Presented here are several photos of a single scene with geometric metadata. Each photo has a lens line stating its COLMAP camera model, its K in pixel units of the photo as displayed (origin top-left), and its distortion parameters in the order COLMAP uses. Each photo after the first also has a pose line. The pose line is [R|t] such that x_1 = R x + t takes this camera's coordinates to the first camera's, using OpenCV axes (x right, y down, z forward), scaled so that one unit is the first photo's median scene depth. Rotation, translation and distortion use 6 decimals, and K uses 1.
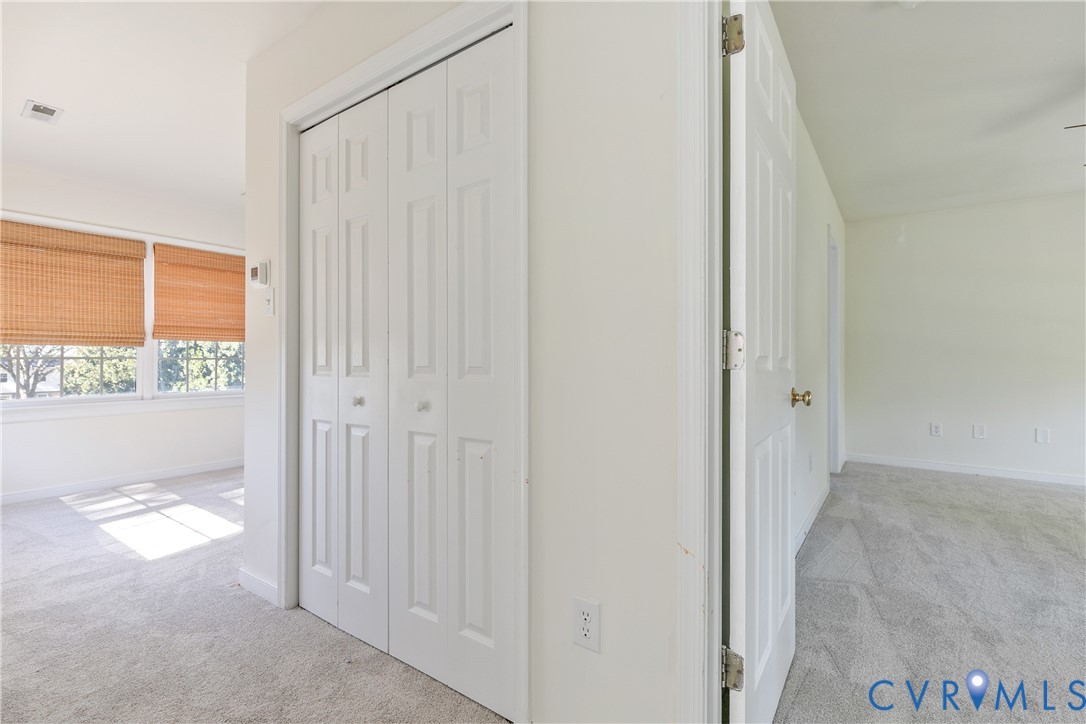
lens RADIAL K [[495.4, 0, 547.9], [0, 495.4, 348.6], [0, 0, 1]] dist [-0.015492, 0.002790]
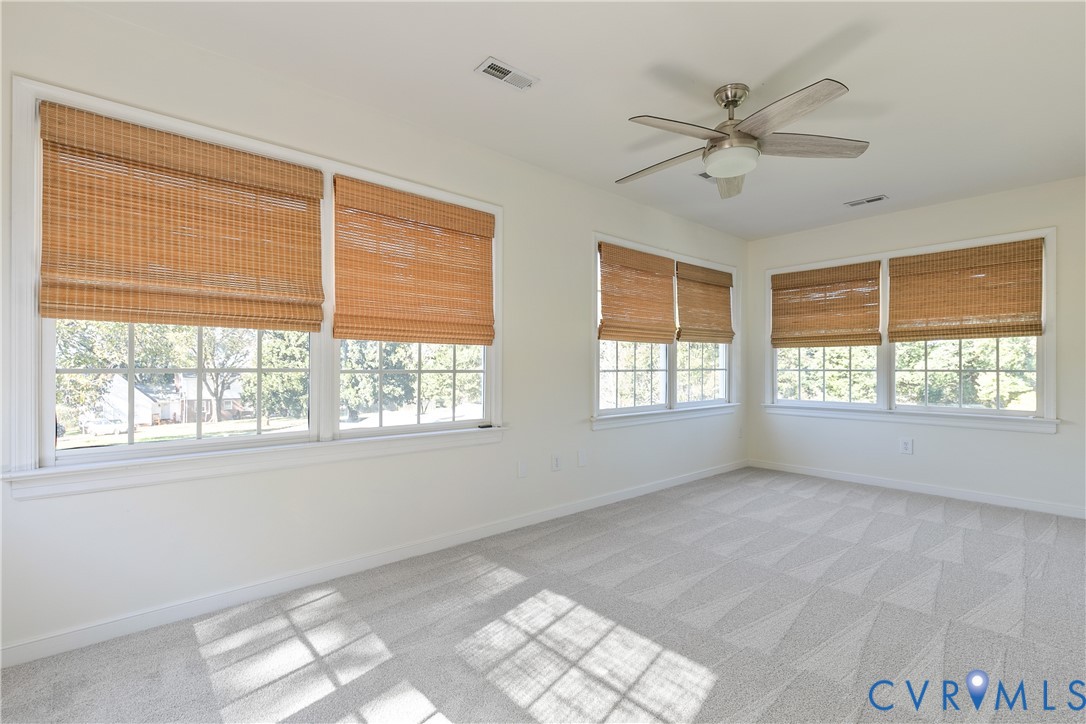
lens RADIAL K [[495.4, 0, 542.5], [0, 495.4, 360.6], [0, 0, 1]] dist [-0.015492, 0.002790]
pose [[0.972251, -0.004978, -0.233886, -0.412255], [0.005457, 0.999984, 0.001401, 0.010478], [0.233876, -0.002639, 0.972263, 0.469541]]
